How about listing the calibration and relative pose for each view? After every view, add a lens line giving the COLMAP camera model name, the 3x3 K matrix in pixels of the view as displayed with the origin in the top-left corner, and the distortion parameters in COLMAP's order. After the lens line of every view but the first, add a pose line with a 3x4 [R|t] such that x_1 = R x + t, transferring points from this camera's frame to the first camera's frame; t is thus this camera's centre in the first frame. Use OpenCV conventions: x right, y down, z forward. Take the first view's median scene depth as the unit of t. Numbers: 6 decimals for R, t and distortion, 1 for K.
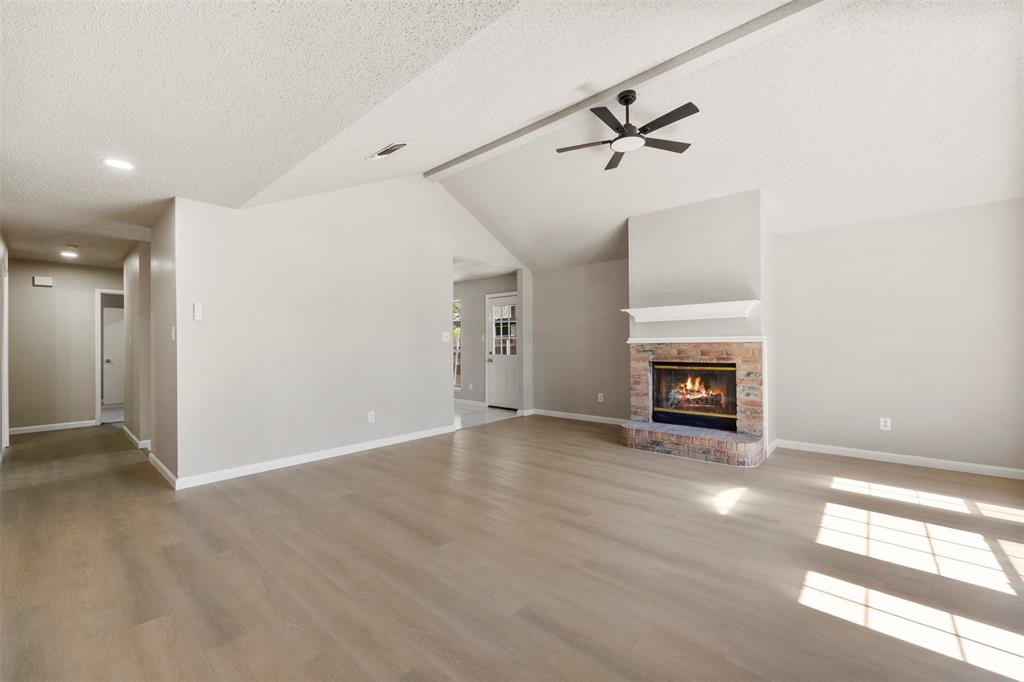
lens RADIAL K [[411.3, 0, 511.4], [0, 411.3, 344.4], [0, 0, 1]] dist [-0.001361, -0.000062]
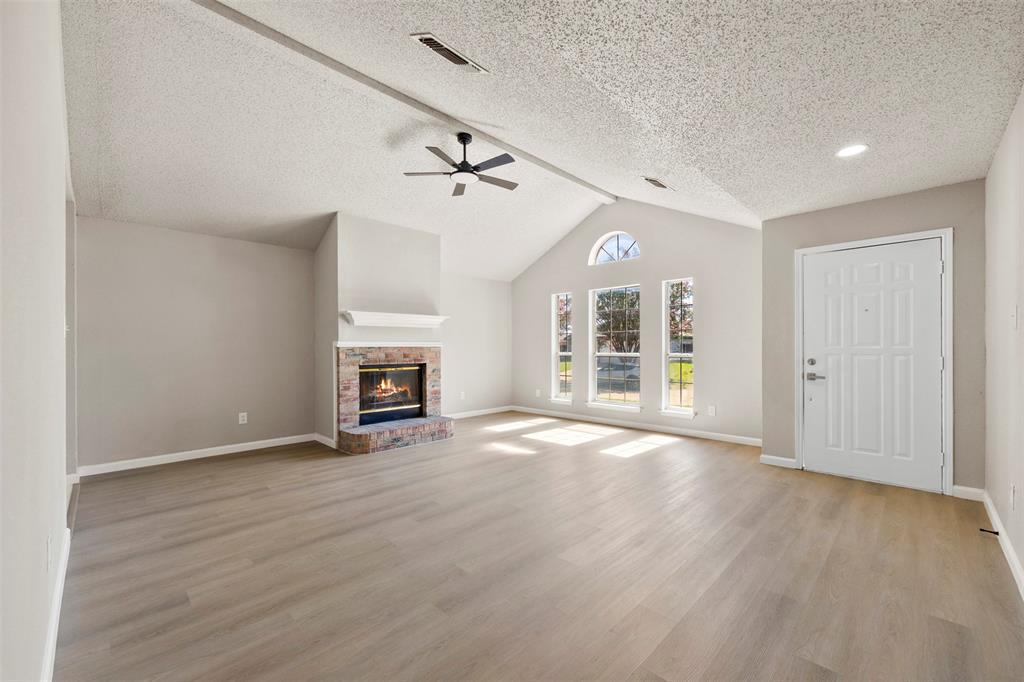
lens RADIAL K [[412.9, 0, 511.9], [0, 412.9, 348.1], [0, 0, 1]] dist [0.000490, 0.000133]
pose [[0.058584, 0.007129, 0.998257, -0.724119], [0.000645, 0.999974, -0.007179, 0.008051], [-0.998282, 0.001064, 0.058578, 0.646528]]
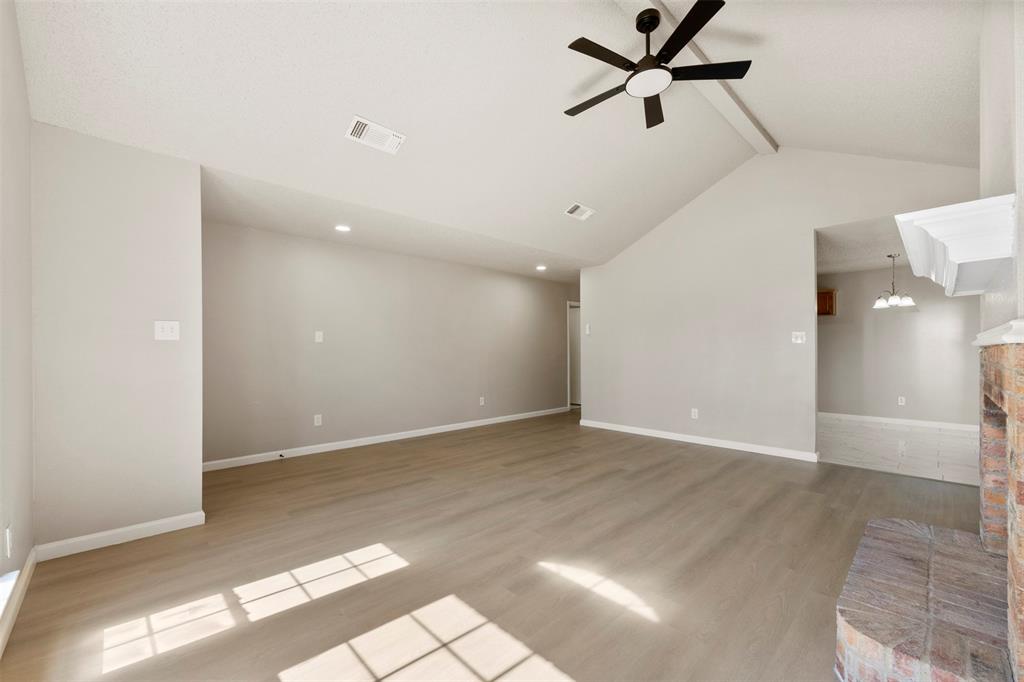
lens RADIAL K [[411.3, 0, 511.4], [0, 411.3, 344.4], [0, 0, 1]] dist [-0.001361, -0.000062]
pose [[-0.080627, -0.006171, -0.996725, 0.856233], [0.003127, 0.999974, -0.006444, -0.002712], [0.996739, -0.003636, -0.080606, 0.656395]]
